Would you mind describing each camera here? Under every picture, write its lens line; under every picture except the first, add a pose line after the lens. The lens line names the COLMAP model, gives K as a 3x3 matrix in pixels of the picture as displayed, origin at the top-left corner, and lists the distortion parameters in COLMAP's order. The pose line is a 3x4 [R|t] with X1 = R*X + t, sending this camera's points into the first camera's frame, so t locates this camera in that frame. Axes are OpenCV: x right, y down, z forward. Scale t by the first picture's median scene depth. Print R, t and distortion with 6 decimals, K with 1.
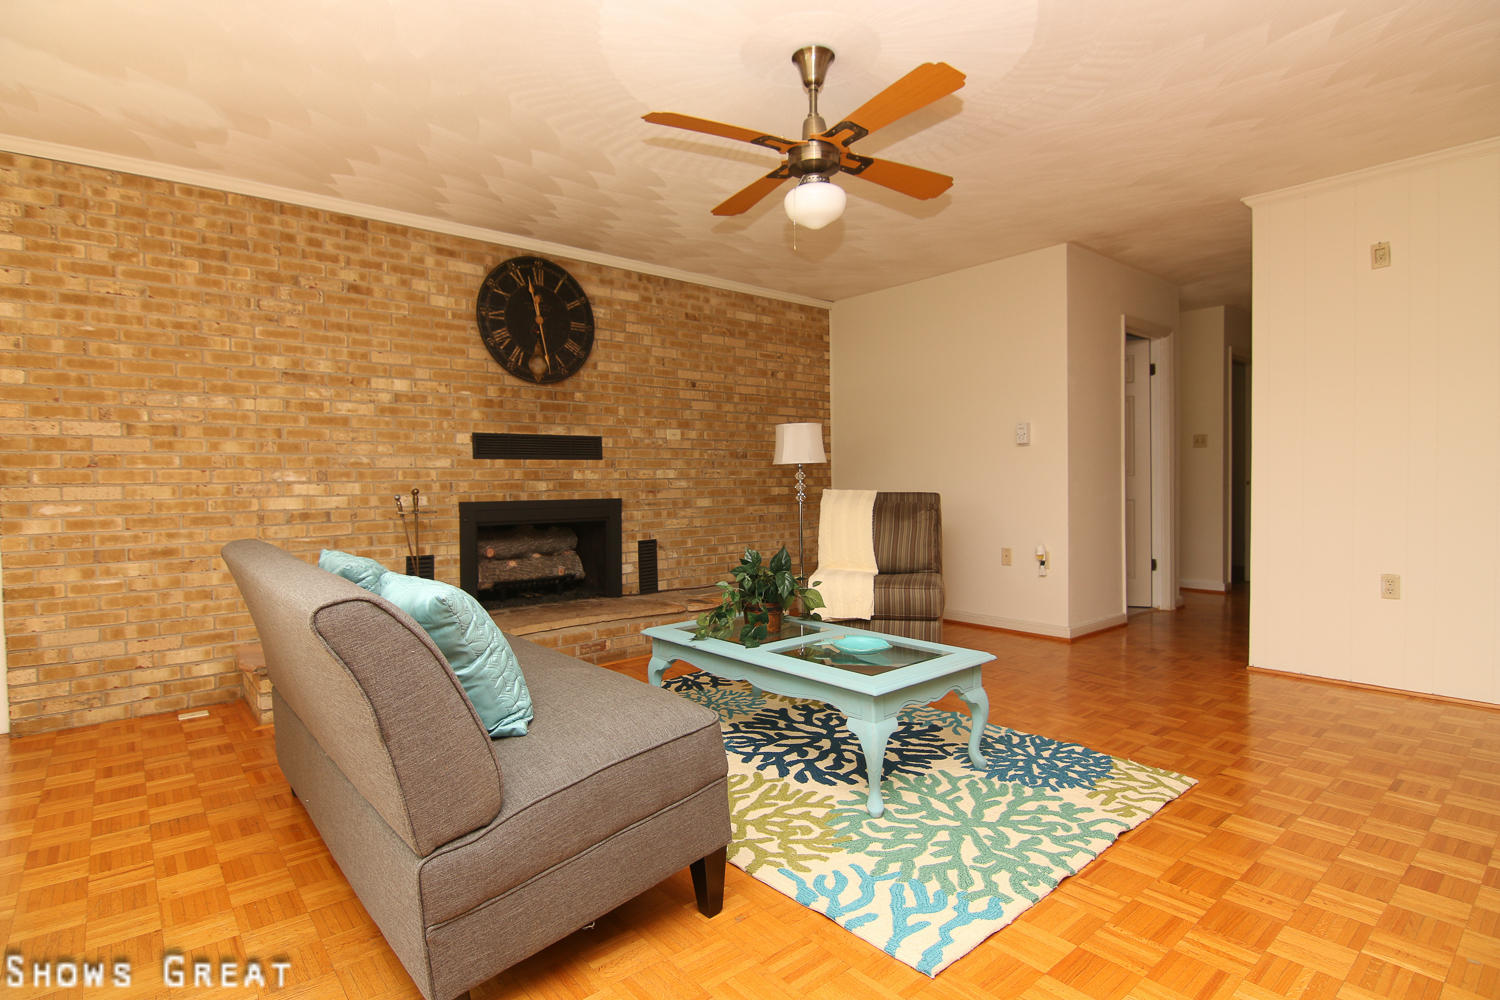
lens RADIAL K [[754.6, 0, 742.3], [0, 754.6, 497.4], [0, 0, 1]] dist [-0.007567, -0.011072]
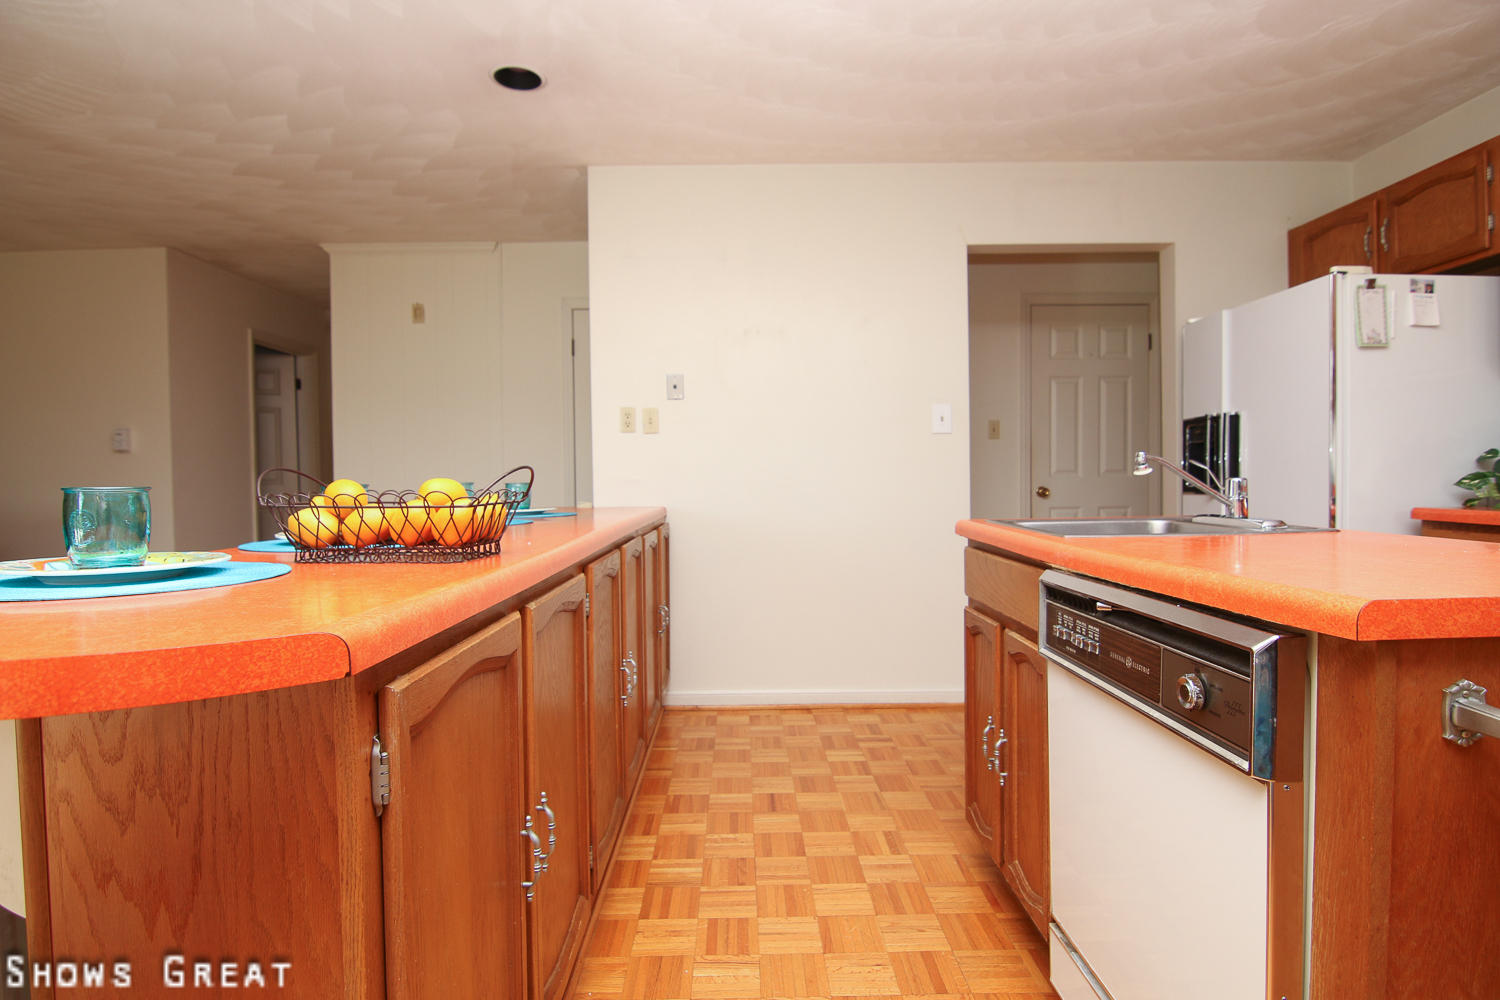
lens RADIAL K [[754.6, 0, 742.3], [0, 754.6, 497.4], [0, 0, 1]] dist [-0.007567, -0.011072]
pose [[0.641632, -0.012974, 0.766903, 0.200269], [0.020050, 0.999799, 0.000139, 0.004263], [-0.766751, 0.015288, 0.641763, -0.245715]]
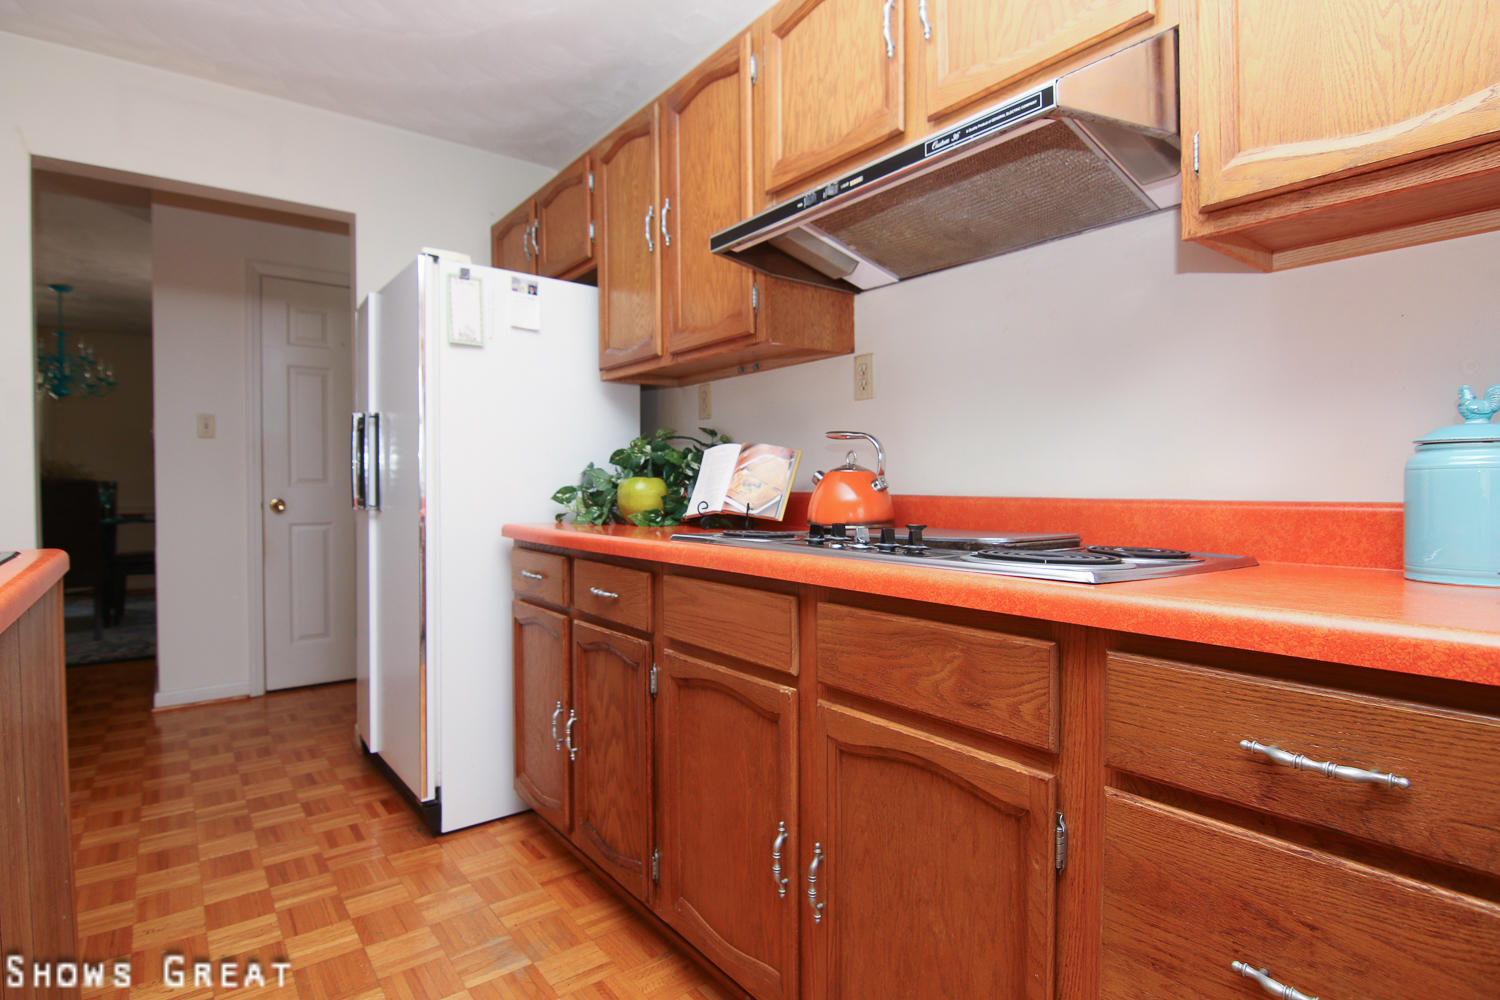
lens RADIAL K [[754.6, 0, 742.3], [0, 754.6, 497.4], [0, 0, 1]] dist [-0.007567, -0.011072]
pose [[0.042781, -0.006134, 0.999066, 0.470140], [0.024685, 0.999682, 0.005081, 0.005423], [-0.998779, 0.024444, 0.042919, -0.484511]]
